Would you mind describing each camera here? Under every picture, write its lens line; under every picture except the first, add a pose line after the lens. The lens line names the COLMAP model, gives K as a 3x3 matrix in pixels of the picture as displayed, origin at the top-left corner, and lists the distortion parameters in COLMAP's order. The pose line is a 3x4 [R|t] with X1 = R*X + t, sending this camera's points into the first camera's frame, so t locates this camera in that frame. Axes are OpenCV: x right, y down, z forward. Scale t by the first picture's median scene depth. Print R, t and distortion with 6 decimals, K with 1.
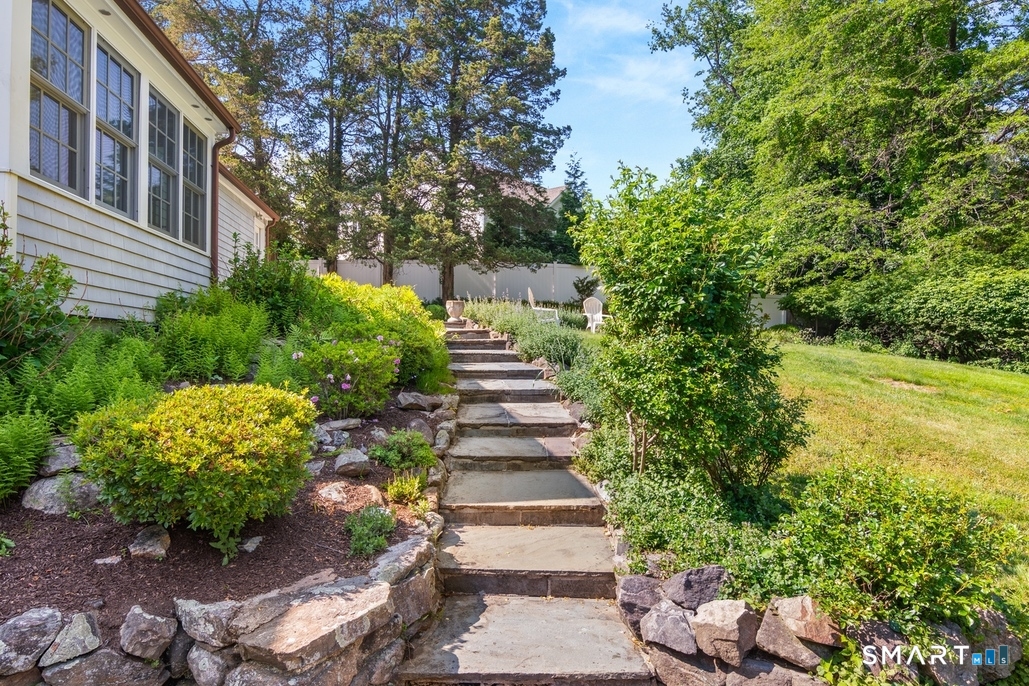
lens RADIAL K [[566.5, 0, 515.0], [0, 566.5, 357.7], [0, 0, 1]] dist [-0.004185, -0.001006]
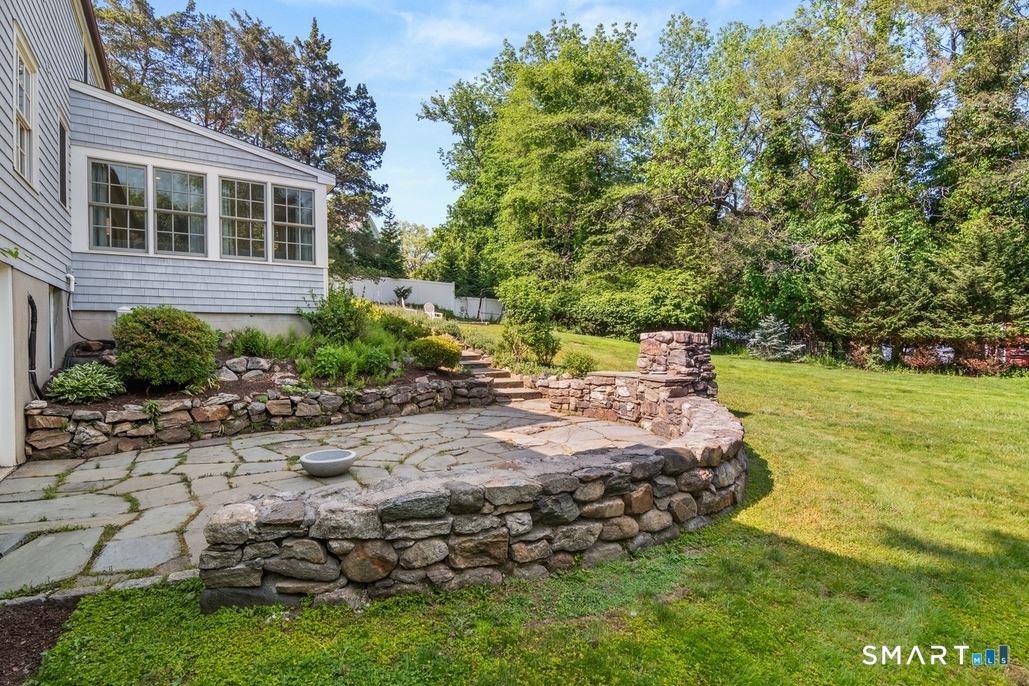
lens RADIAL K [[462.0, 0, 514.5], [0, 462.0, 343.0], [0, 0, 1]] dist [-0.000095, 0.000025]
pose [[0.890150, -0.021318, 0.455169, -0.223218], [0.021551, 0.999757, 0.004678, 0.013828], [-0.455158, 0.005646, 0.890393, -0.312358]]
